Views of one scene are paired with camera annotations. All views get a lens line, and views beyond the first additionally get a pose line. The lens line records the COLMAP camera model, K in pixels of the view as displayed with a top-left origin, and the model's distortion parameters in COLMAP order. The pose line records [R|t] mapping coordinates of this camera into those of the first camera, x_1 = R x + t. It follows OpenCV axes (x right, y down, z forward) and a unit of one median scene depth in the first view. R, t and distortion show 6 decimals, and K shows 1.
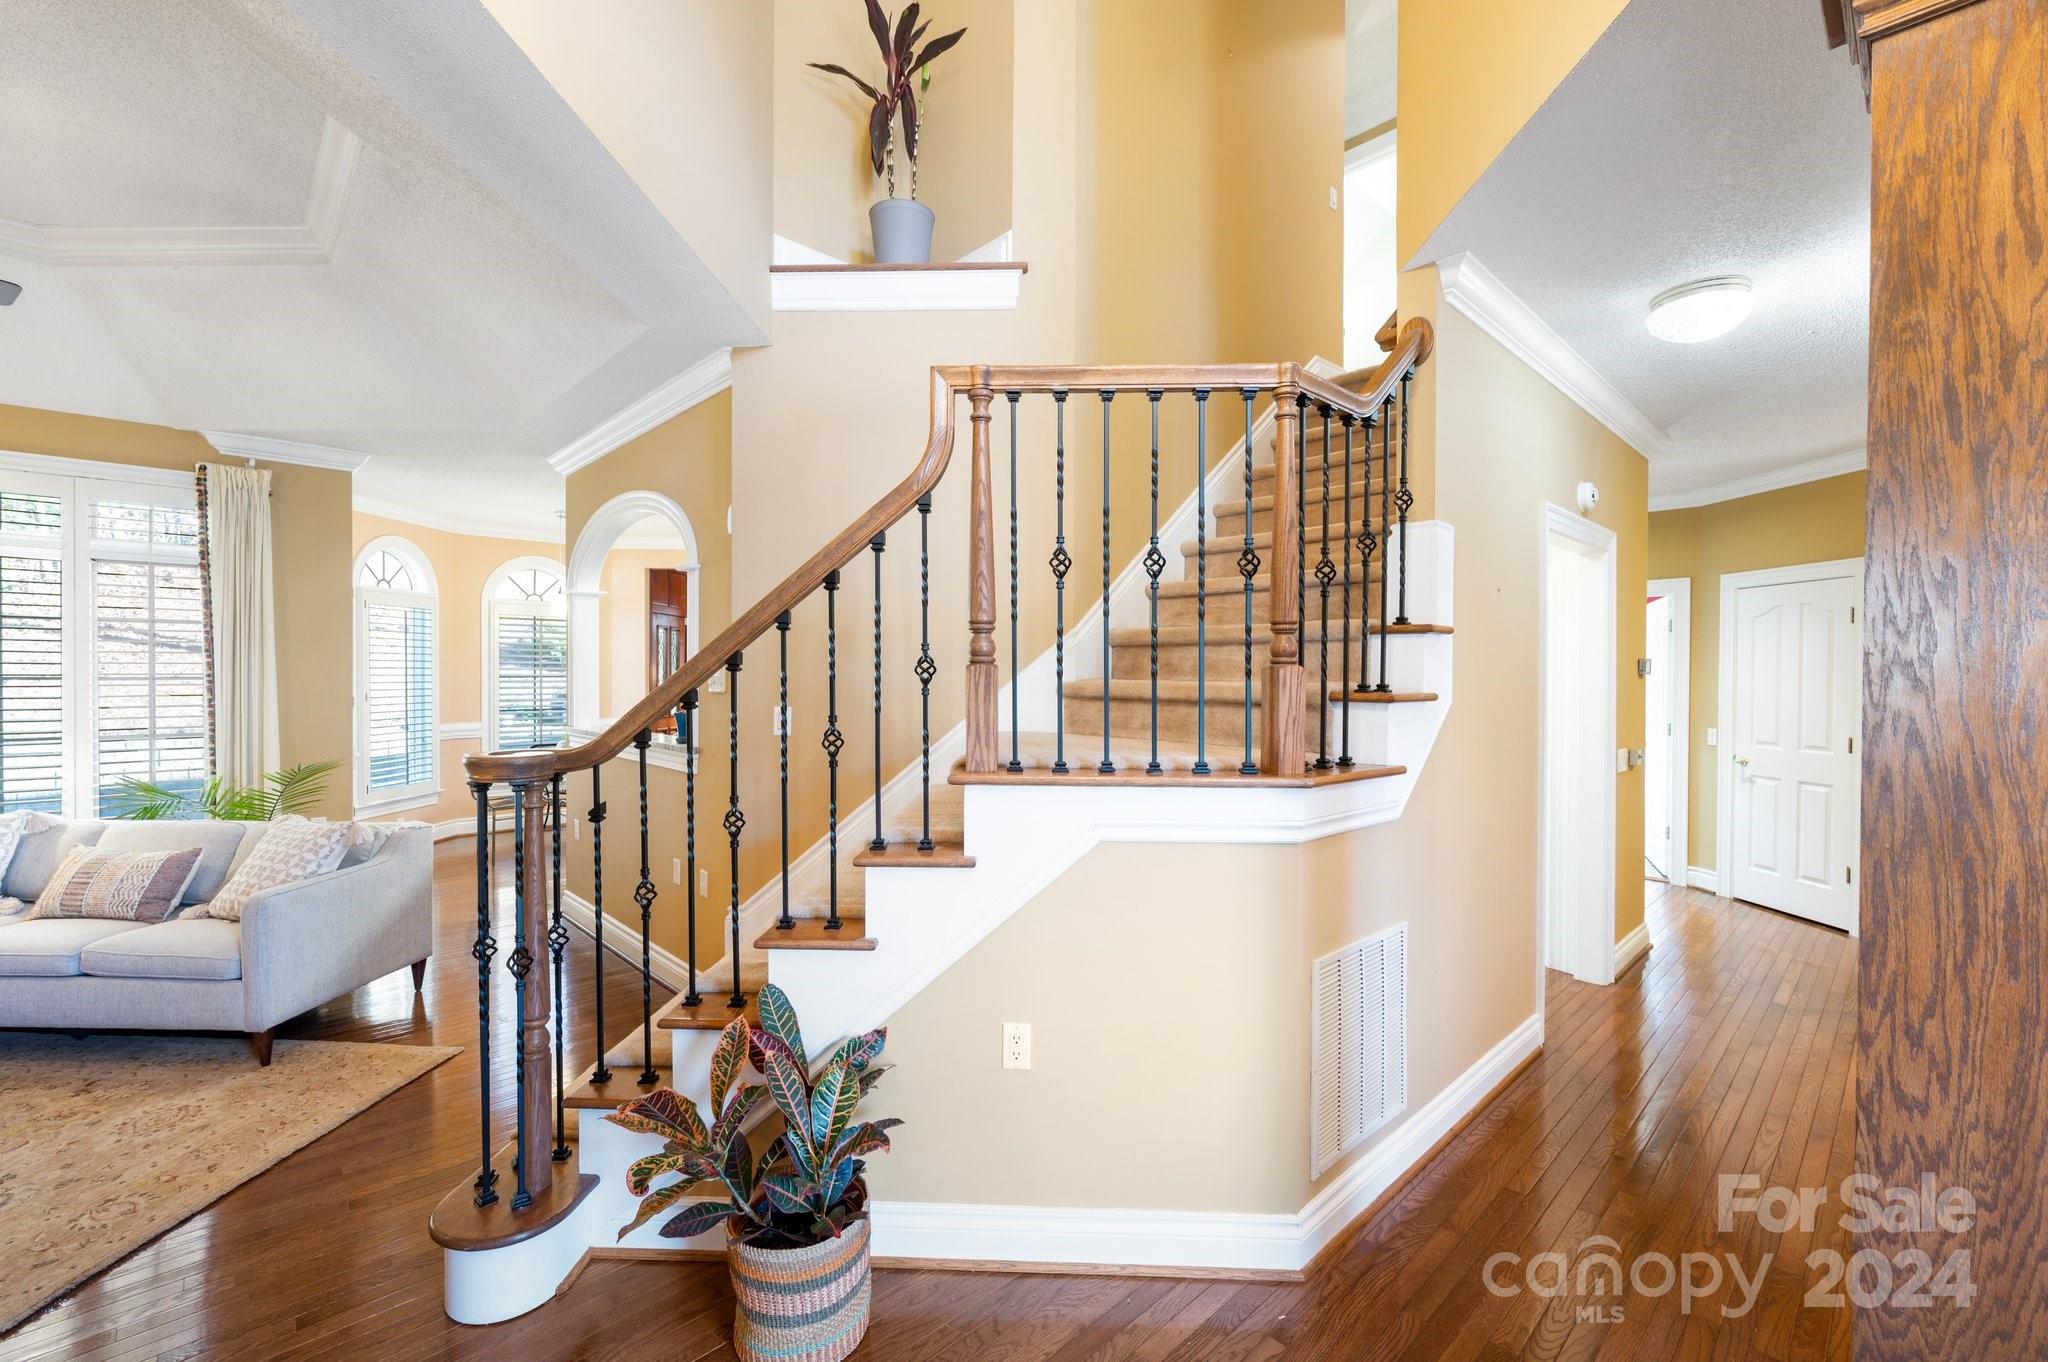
lens RADIAL K [[859.2, 0, 1019.4], [0, 859.2, 682.1], [0, 0, 1]] dist [-0.001329, 0.000127]
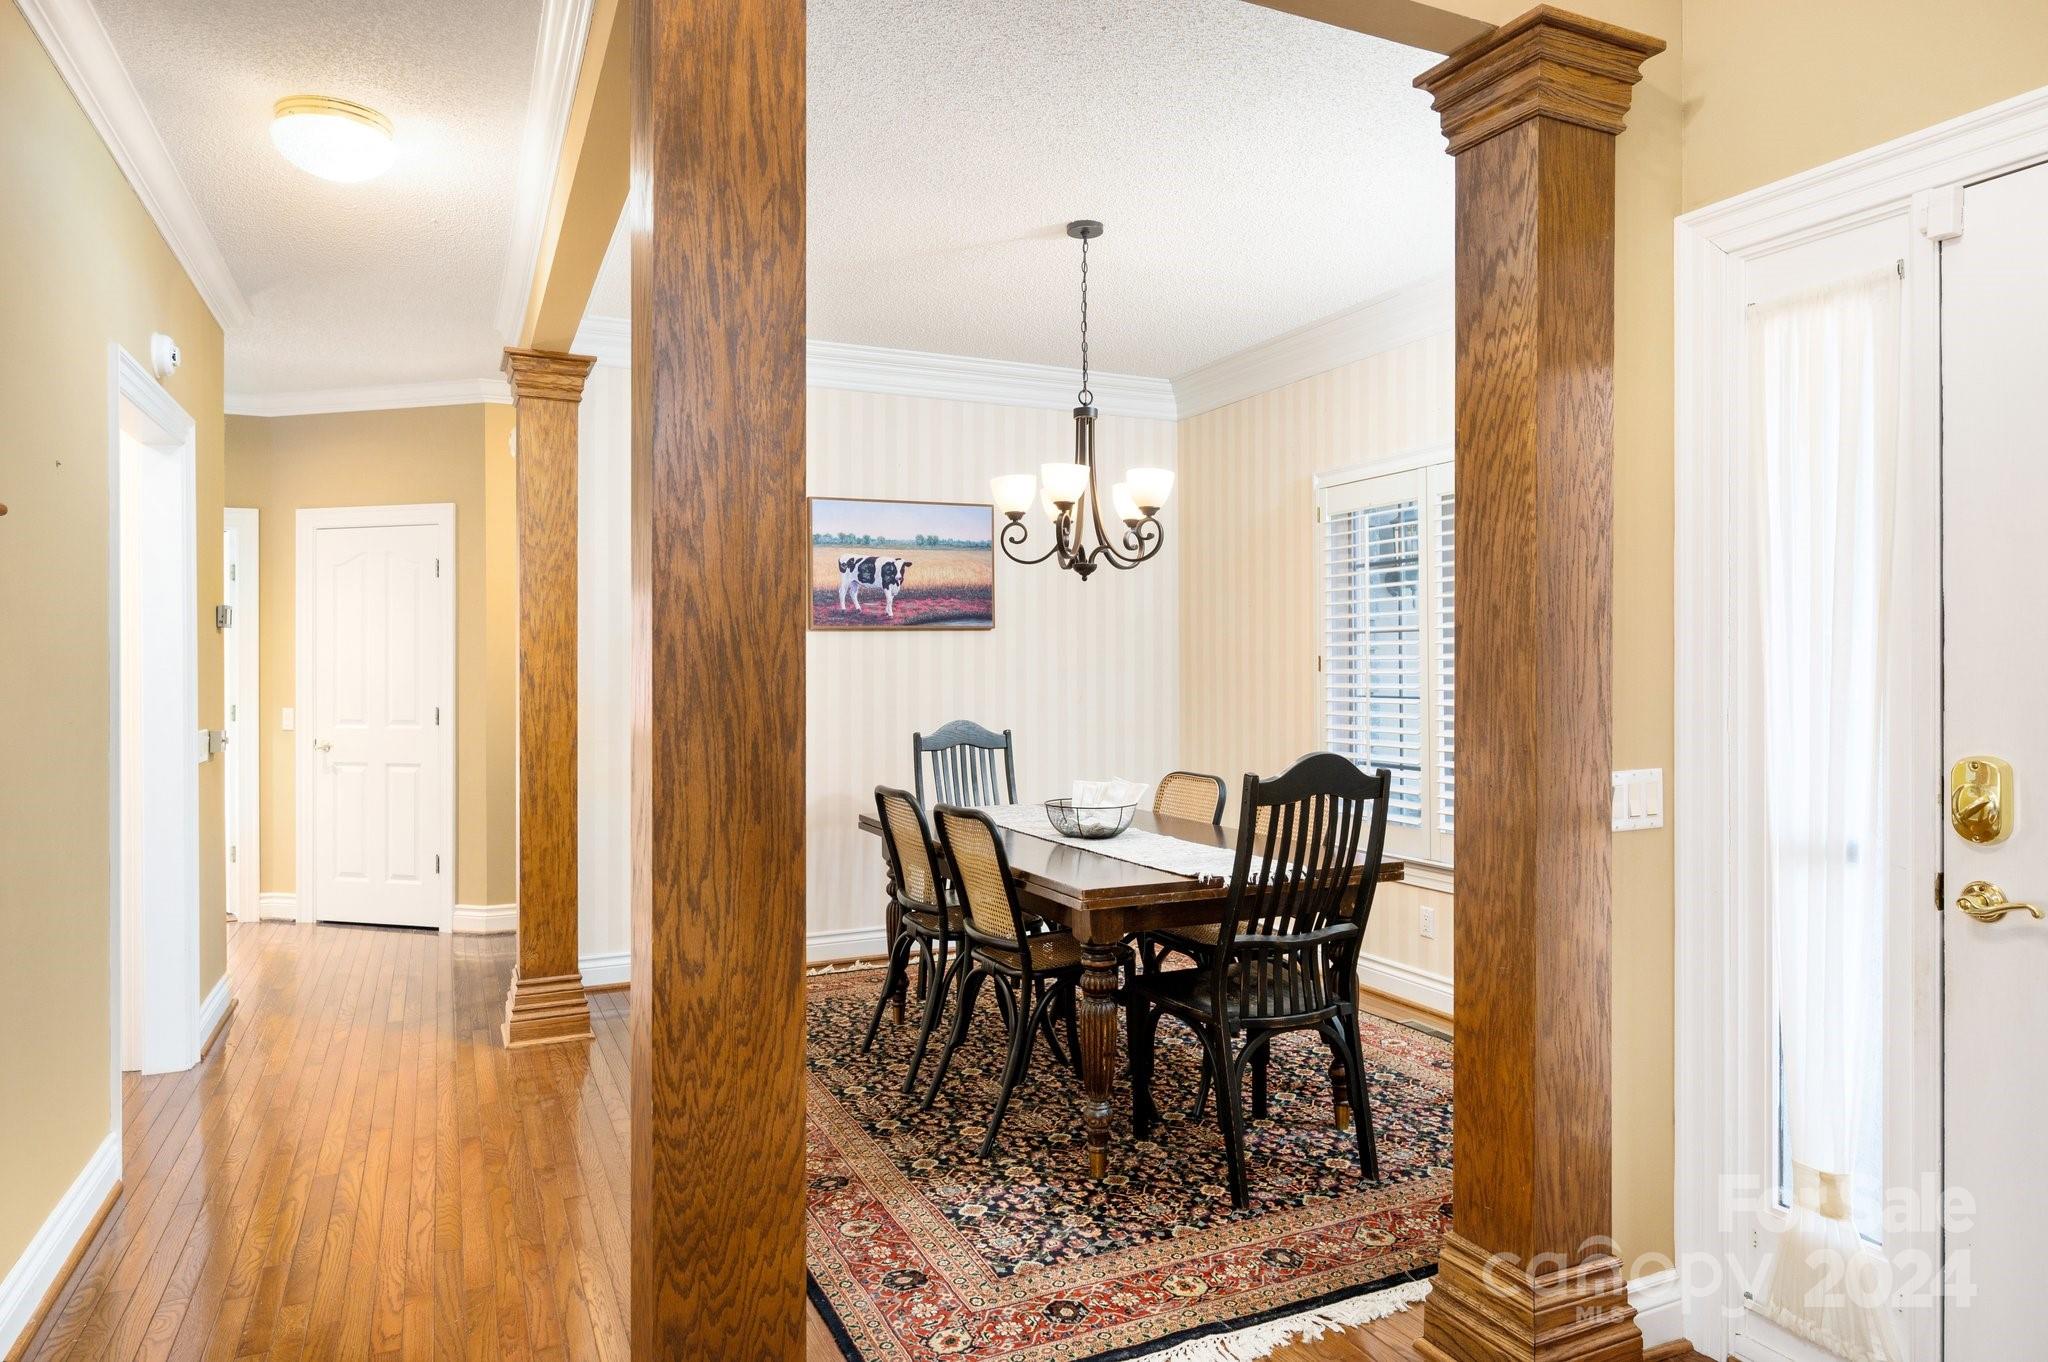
lens RADIAL K [[1230.5, 0, 1023.0], [0, 1230.5, 665.0], [0, 0, 1]] dist [-0.001590, -0.000283]
pose [[0.307070, -0.005237, 0.951672, -0.214130], [0.015970, 0.999872, 0.000349, 0.141427], [-0.951553, 0.015091, 0.307115, 0.184316]]
